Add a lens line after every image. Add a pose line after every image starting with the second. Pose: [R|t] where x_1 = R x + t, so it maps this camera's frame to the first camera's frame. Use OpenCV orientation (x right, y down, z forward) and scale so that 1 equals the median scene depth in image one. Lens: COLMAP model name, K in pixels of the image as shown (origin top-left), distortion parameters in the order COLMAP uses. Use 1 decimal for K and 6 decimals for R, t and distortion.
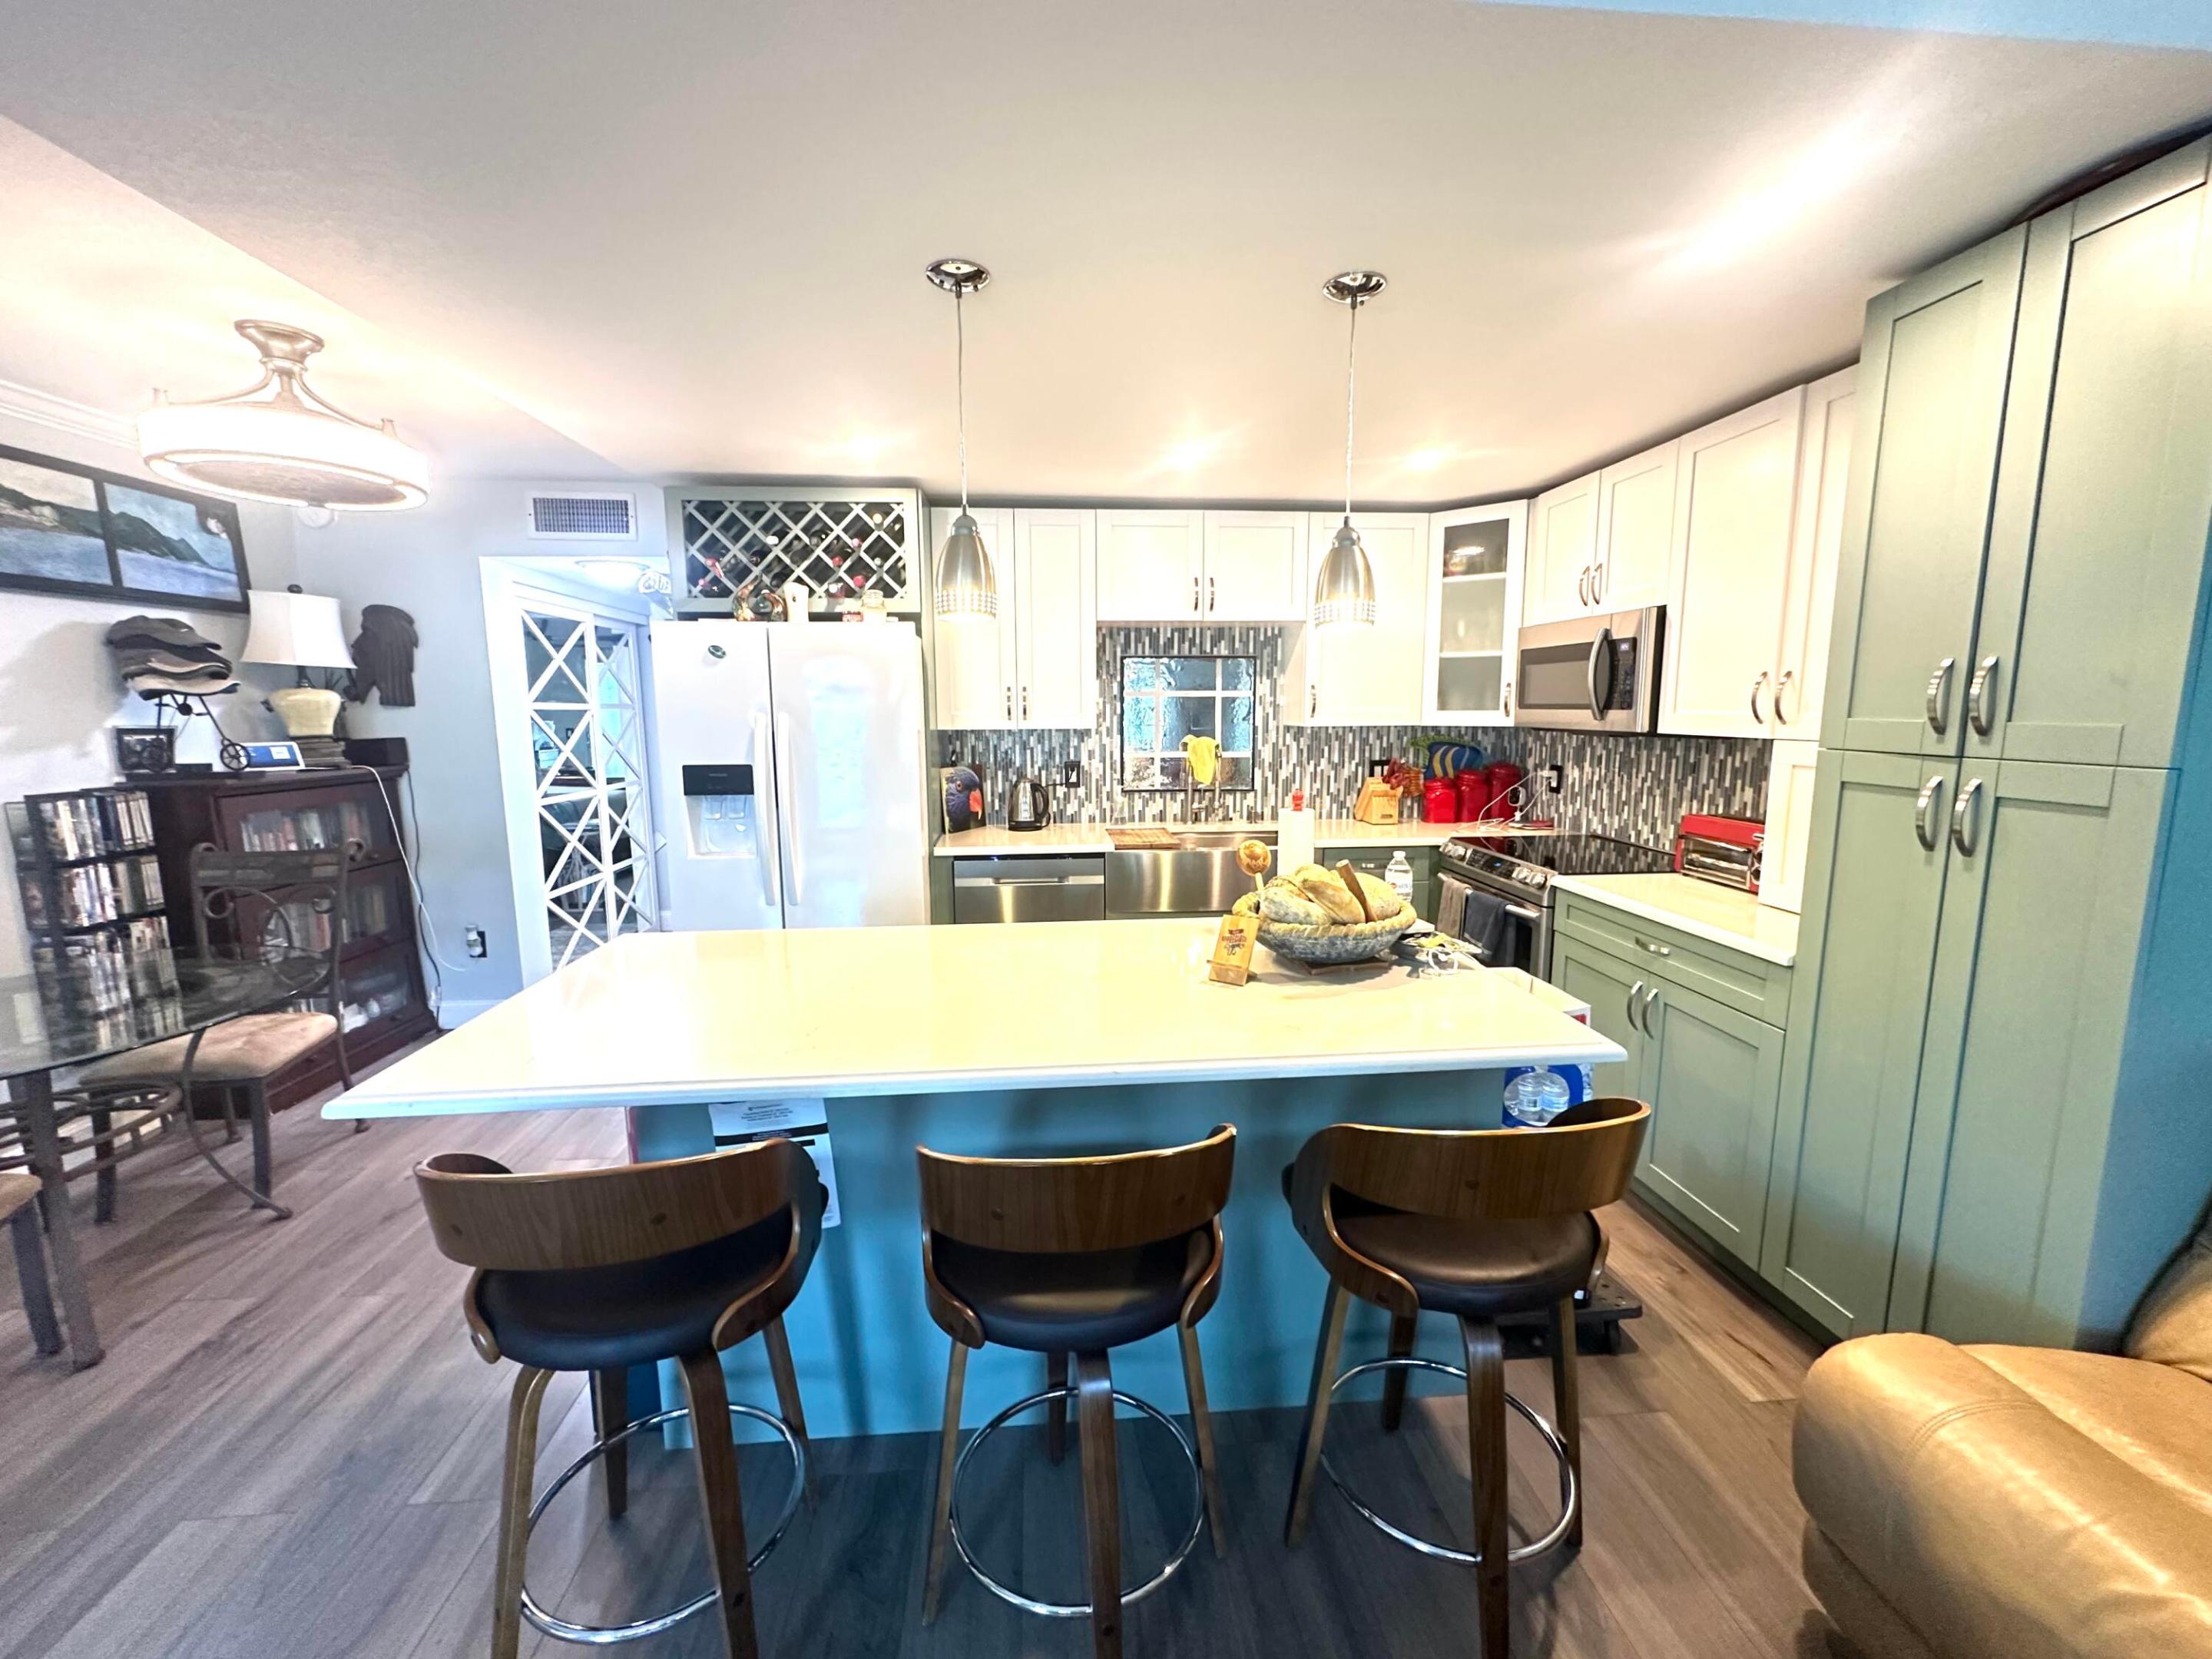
lens RADIAL K [[884.3, 0, 1108.4], [0, 884.3, 837.6], [0, 0, 1]] dist [-0.004566, 0.000887]
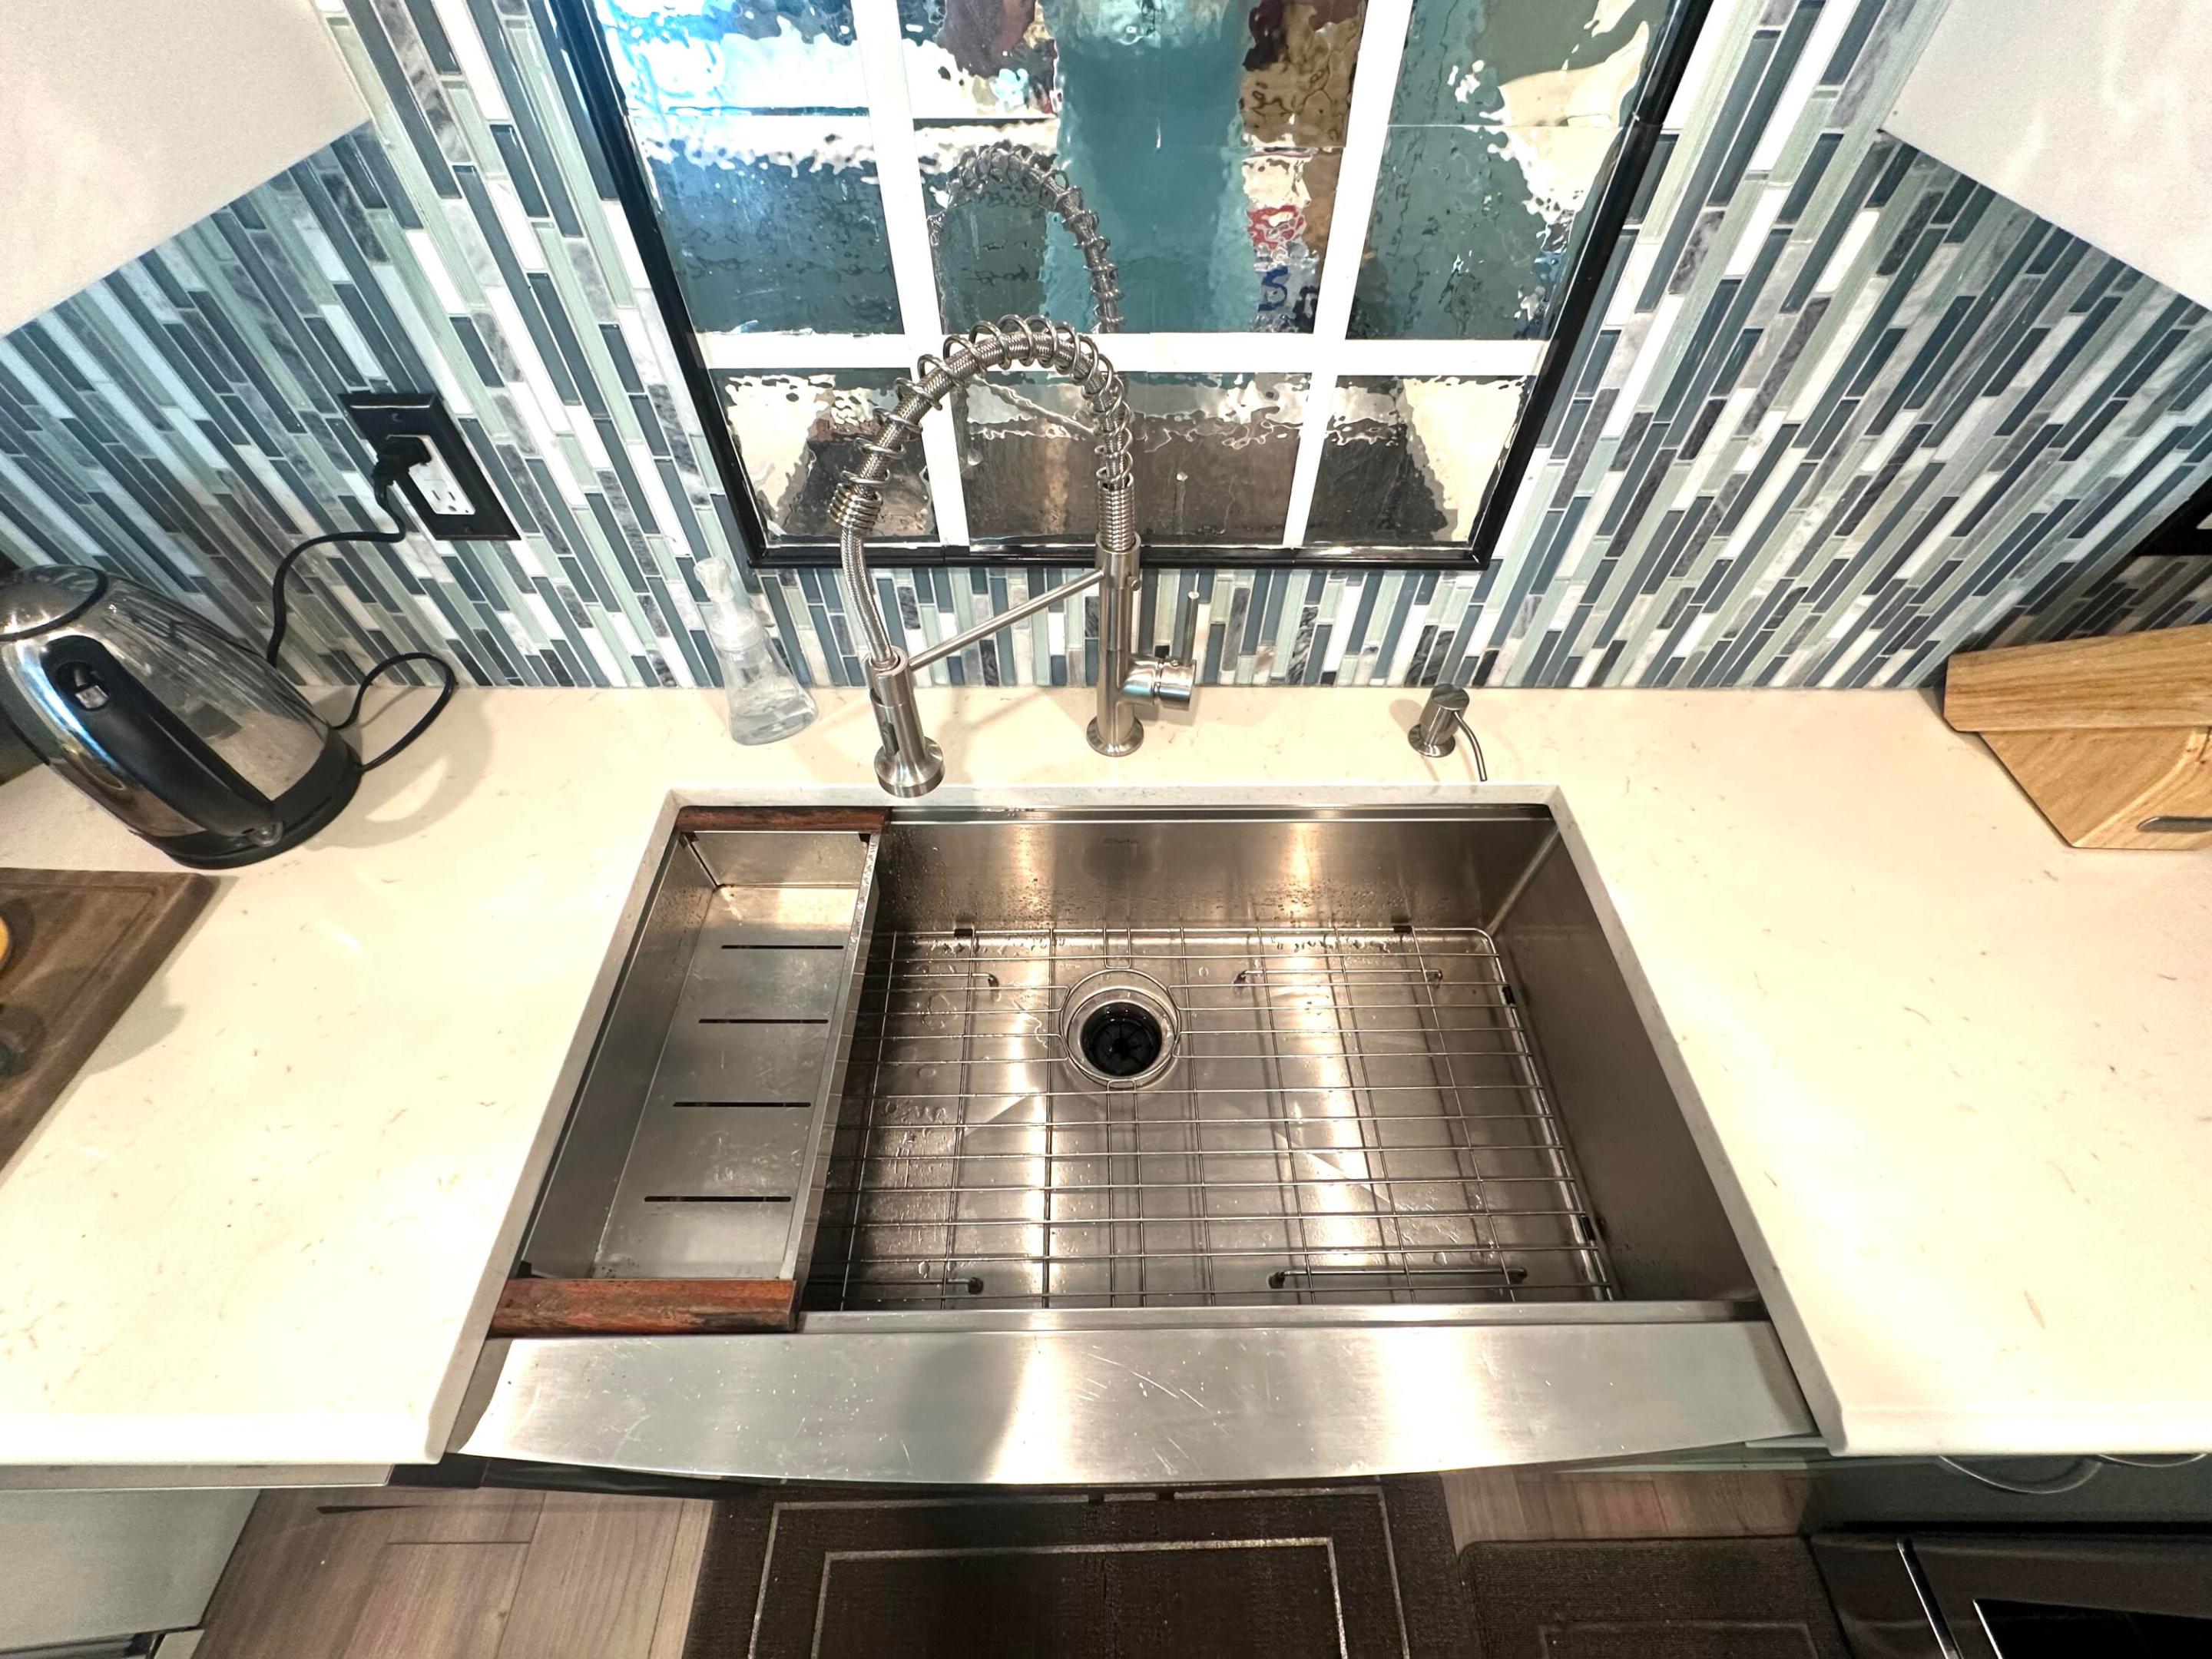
lens RADIAL K [[884.3, 0, 1108.8], [0, 884.3, 839.3], [0, 0, 1]] dist [-0.004566, 0.000887]
pose [[0.996673, 0.071877, -0.038436, 0.104801], [-0.024953, 0.717981, 0.695615, -0.148019], [0.077595, -0.692341, 0.717386, 0.881326]]
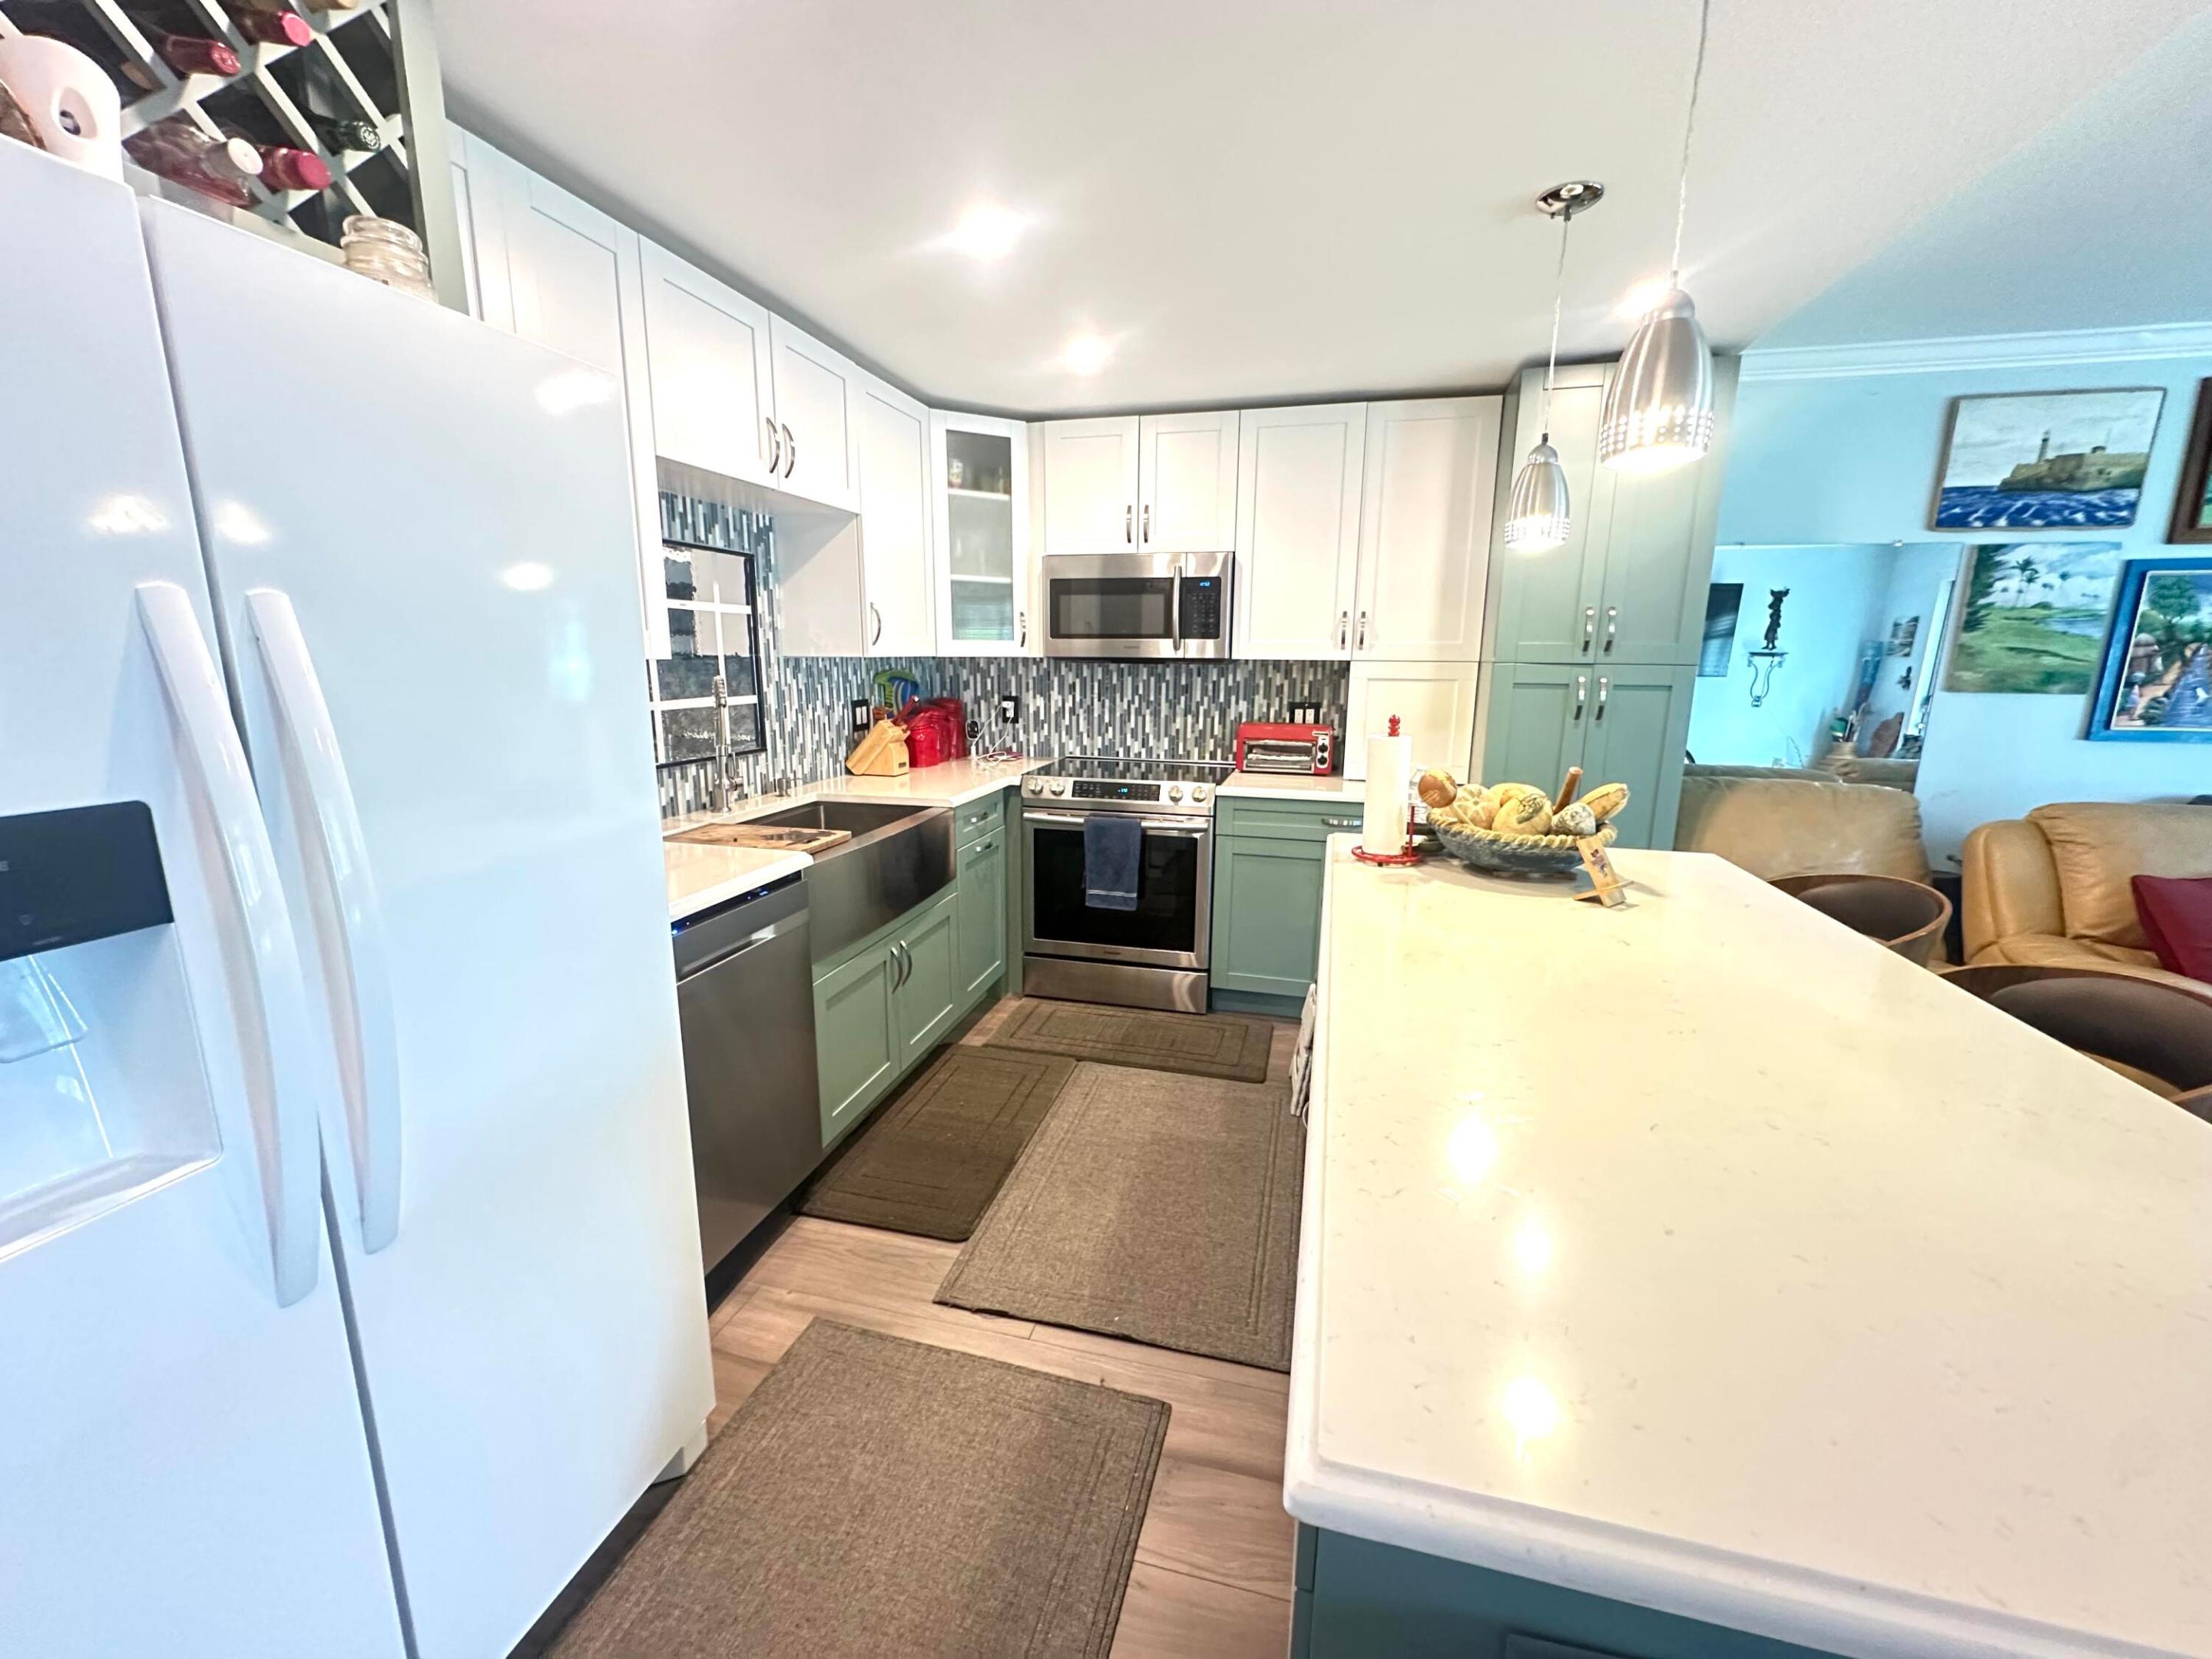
lens RADIAL K [[884.3, 0, 1099.5], [0, 884.3, 825.0], [0, 0, 1]] dist [-0.004566, 0.000887]
pose [[0.336761, -0.172821, 0.925594, -0.431825], [0.130684, 0.982077, 0.135820, -0.060098], [-0.932477, 0.075221, 0.353310, 0.547814]]
